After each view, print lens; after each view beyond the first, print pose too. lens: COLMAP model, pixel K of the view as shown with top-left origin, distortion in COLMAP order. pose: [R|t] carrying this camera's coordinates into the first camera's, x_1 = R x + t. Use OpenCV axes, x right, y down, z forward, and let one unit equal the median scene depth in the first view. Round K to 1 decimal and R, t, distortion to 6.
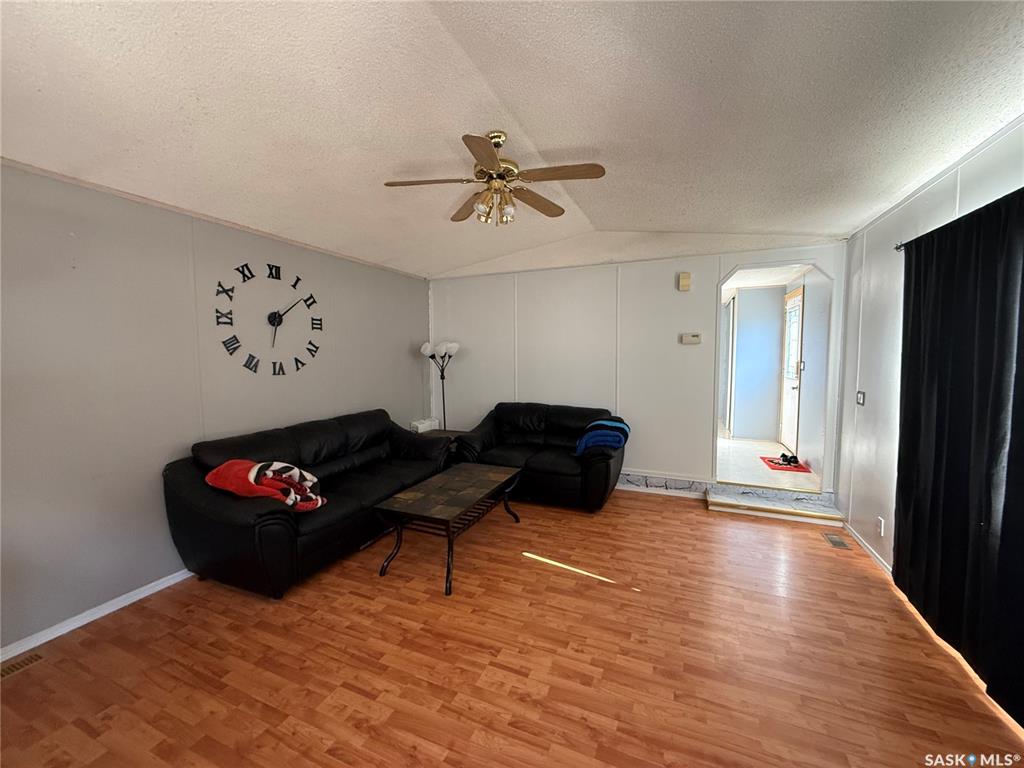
lens RADIAL K [[407.0, 0, 507.6], [0, 407.0, 384.6], [0, 0, 1]] dist [-0.000722, 0.000694]
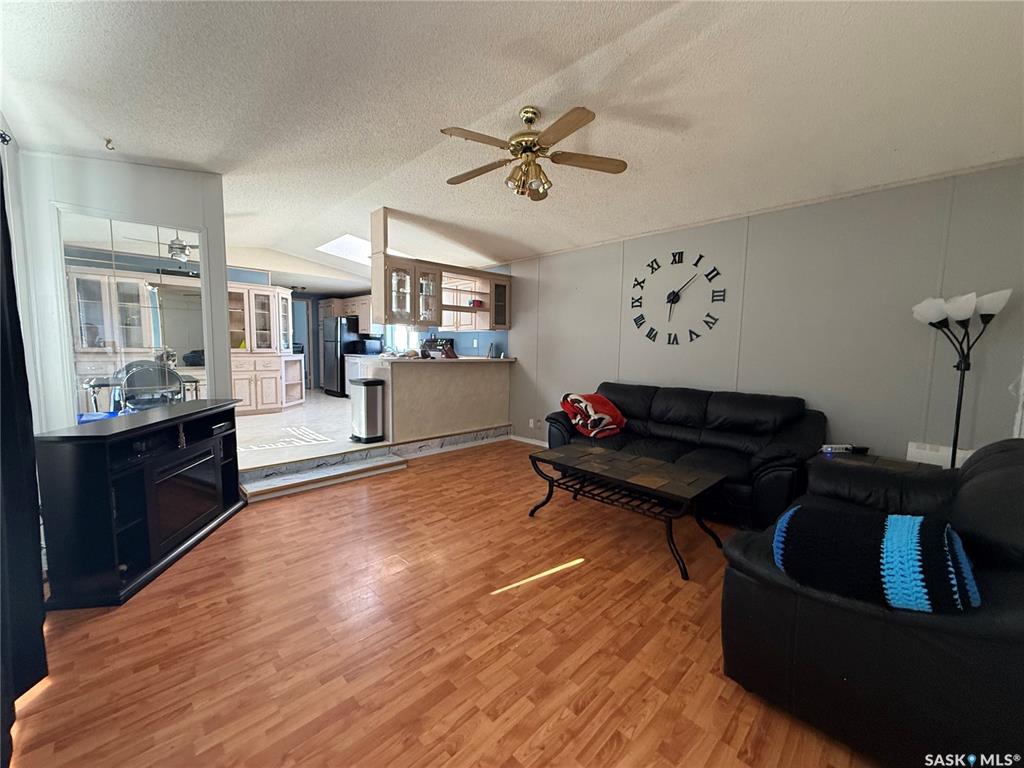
lens RADIAL K [[407.0, 0, 509.8], [0, 407.0, 384.7], [0, 0, 1]] dist [-0.000722, 0.000694]
pose [[-0.375973, 0.090906, -0.922161, 0.824167], [-0.078786, 0.988436, 0.129561, -0.026476], [0.923275, 0.121365, -0.364463, 1.127867]]
